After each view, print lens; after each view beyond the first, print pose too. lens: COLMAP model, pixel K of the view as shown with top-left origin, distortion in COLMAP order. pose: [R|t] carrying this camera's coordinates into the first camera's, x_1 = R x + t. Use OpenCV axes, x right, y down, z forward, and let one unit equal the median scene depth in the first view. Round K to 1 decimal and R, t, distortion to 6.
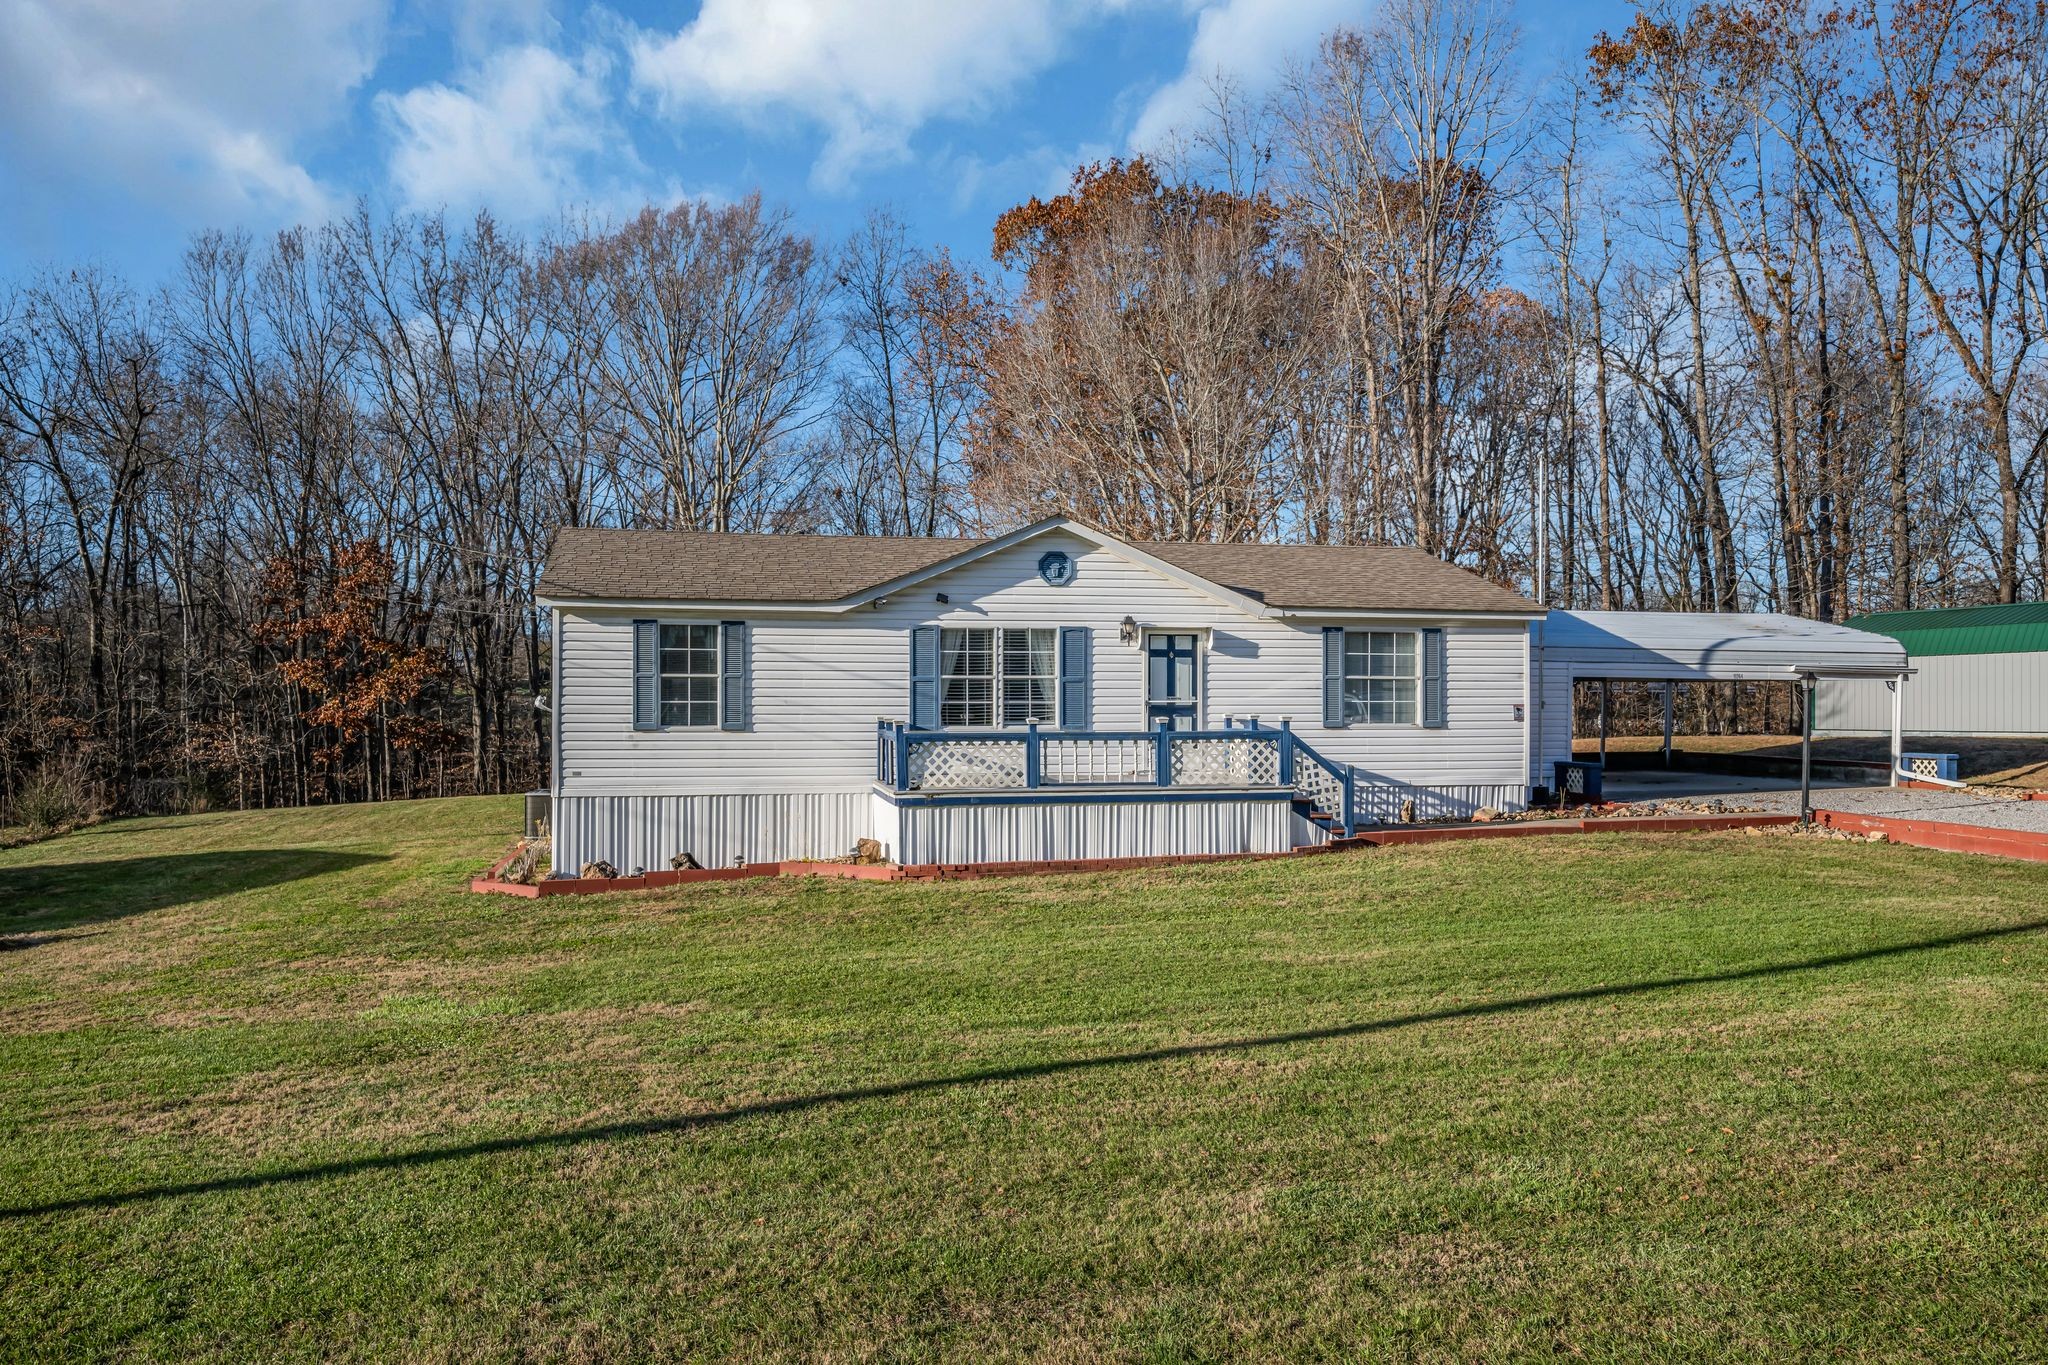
lens RADIAL K [[800.2, 0, 1025.4], [0, 800.2, 694.9], [0, 0, 1]] dist [0.001000, 0.000055]
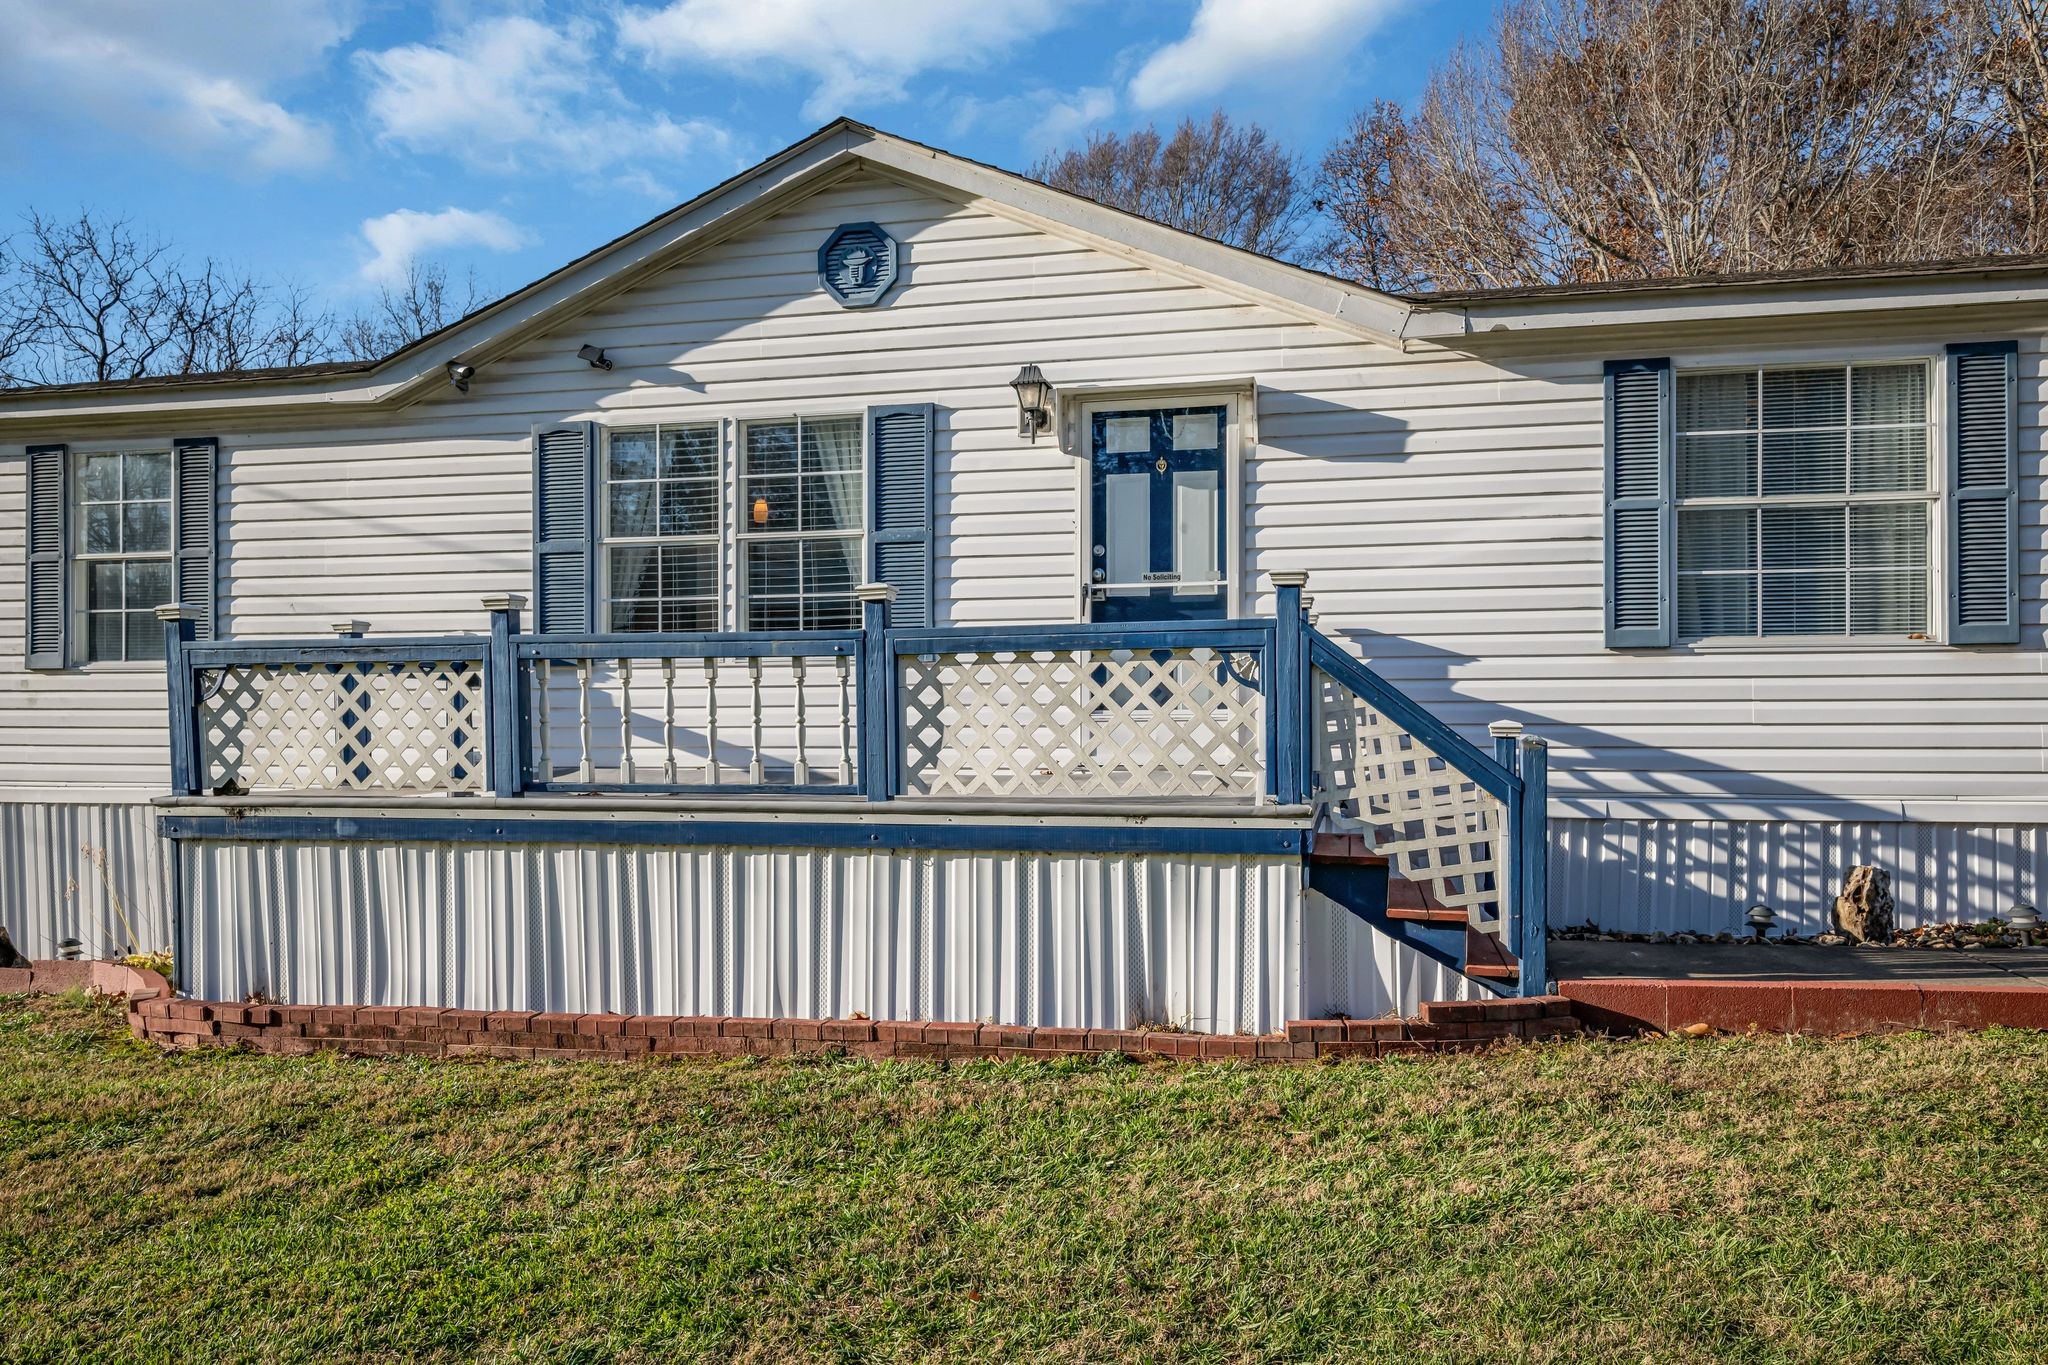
lens RADIAL K [[1159.1, 0, 1023.6], [0, 1159.1, 695.4], [0, 0, 1]] dist [-0.001330, 0.000627]
pose [[0.956072, -0.007159, -0.293044, 0.287530], [0.011635, 0.999841, 0.013535, 0.053273], [0.292901, -0.016350, 0.956003, 0.456954]]
